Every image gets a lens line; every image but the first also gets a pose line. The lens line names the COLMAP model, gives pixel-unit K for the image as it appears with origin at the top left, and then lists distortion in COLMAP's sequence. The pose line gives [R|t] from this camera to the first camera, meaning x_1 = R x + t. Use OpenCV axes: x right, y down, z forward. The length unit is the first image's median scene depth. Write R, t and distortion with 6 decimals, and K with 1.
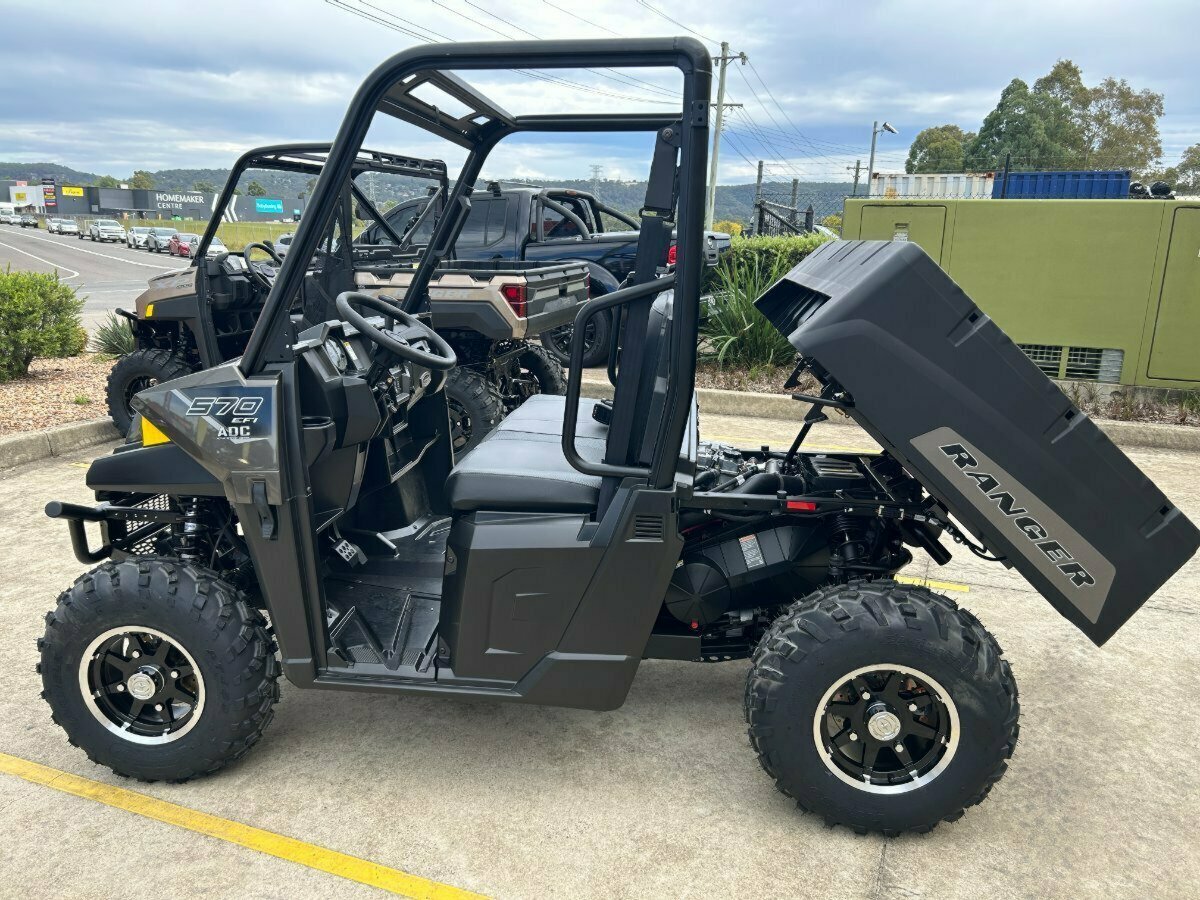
lens RADIAL K [[903.0, 0, 592.9], [0, 903.0, 462.6], [0, 0, 1]] dist [0.056993, -0.063821]
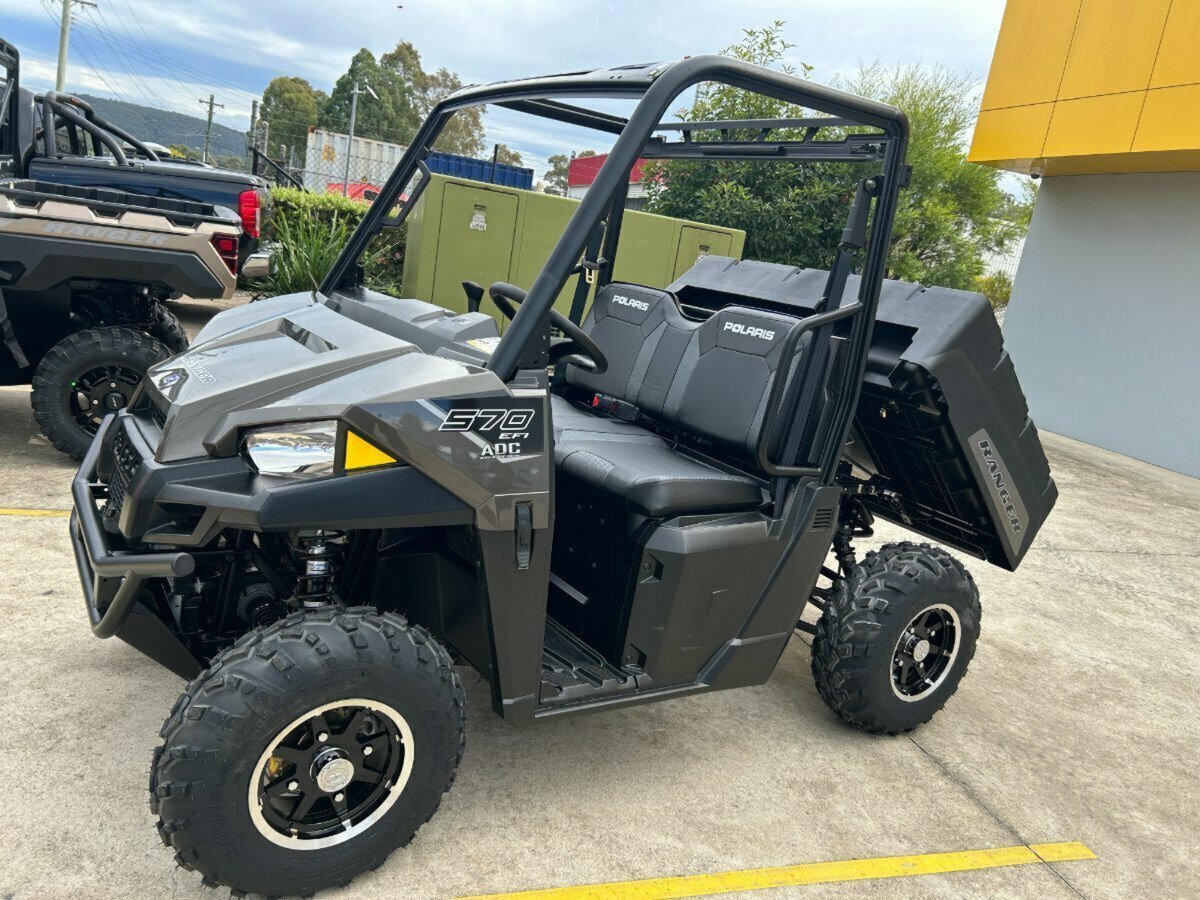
lens RADIAL K [[903.1, 0, 606.1], [0, 903.1, 460.8], [0, 0, 1]] dist [0.056121, -0.063926]
pose [[0.764256, -0.046842, 0.643210, -0.365355], [0.014601, 0.998360, 0.055357, -0.029017], [-0.644748, -0.032915, 0.763687, 0.118614]]
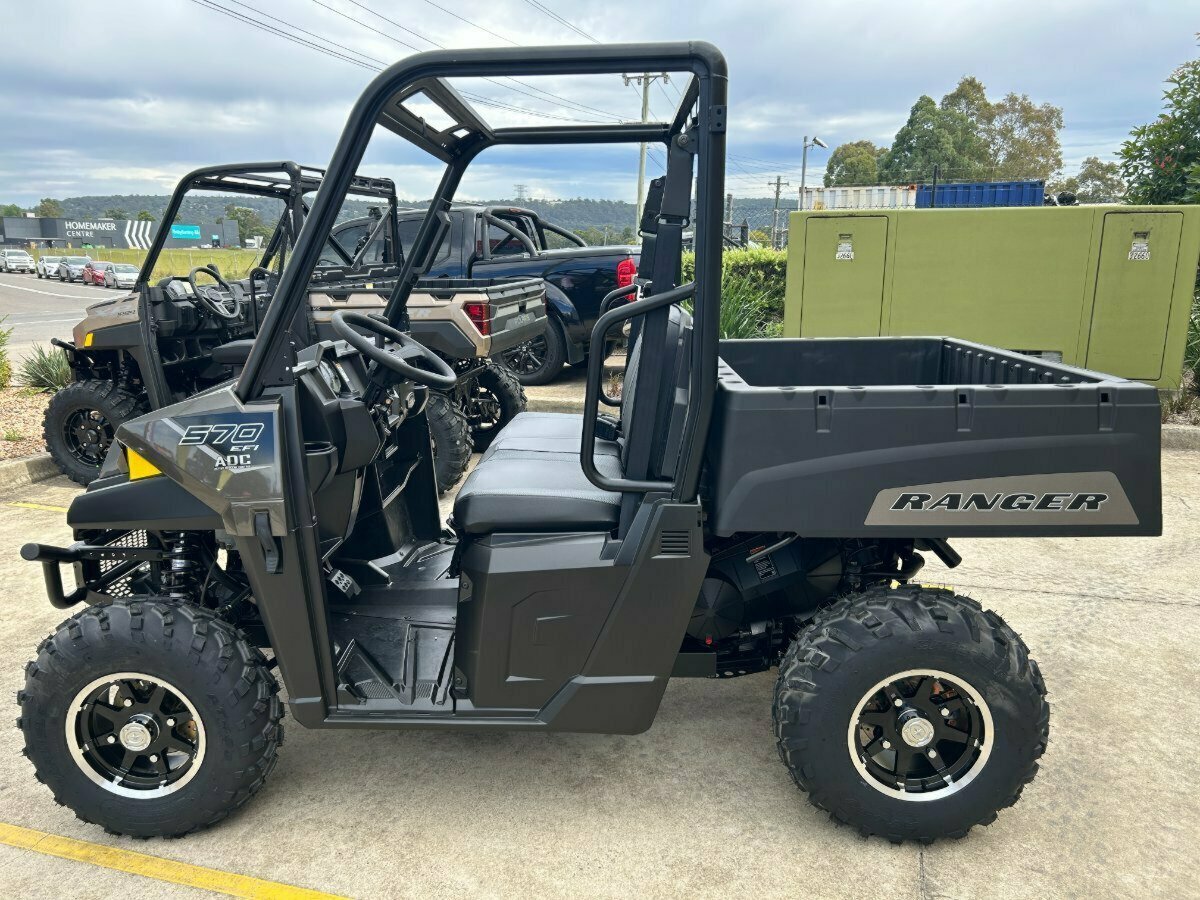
lens RADIAL K [[904.5, 0, 592.5], [0, 904.5, 465.5], [0, 0, 1]] dist [0.045935, -0.048762]
pose [[0.996715, -0.038725, 0.071128, -0.037751], [0.039880, 0.999094, -0.014890, -0.000021], [-0.070487, 0.017677, 0.997356, 0.013012]]
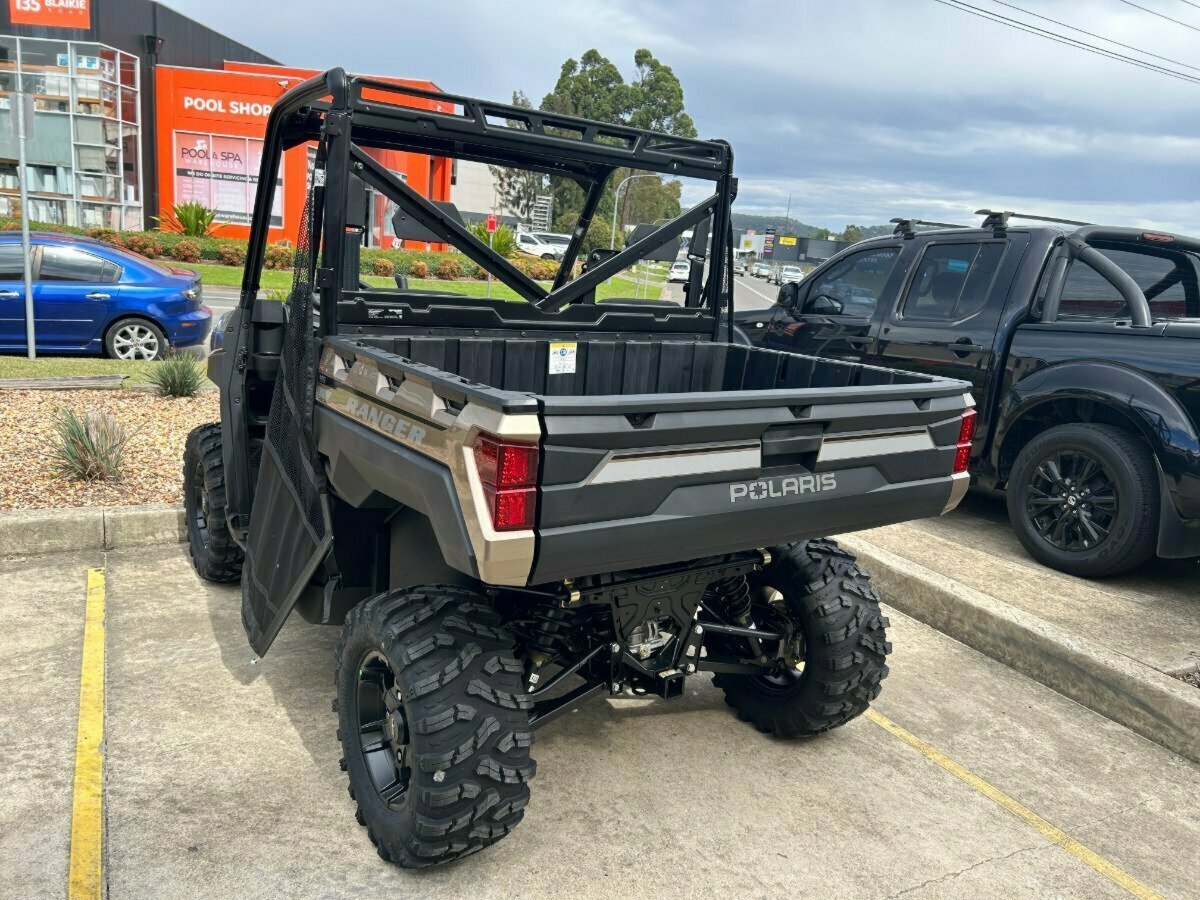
lens RADIAL K [[910.0, 0, 608.4], [0, 910.0, 464.3], [0, 0, 1]] dist [0.064285, -0.074056]
pose [[0.768129, 0.195061, -0.609859, 0.152268], [-0.230011, 0.972951, 0.021491, -0.198379], [0.597555, 0.123766, 0.792218, 0.738045]]
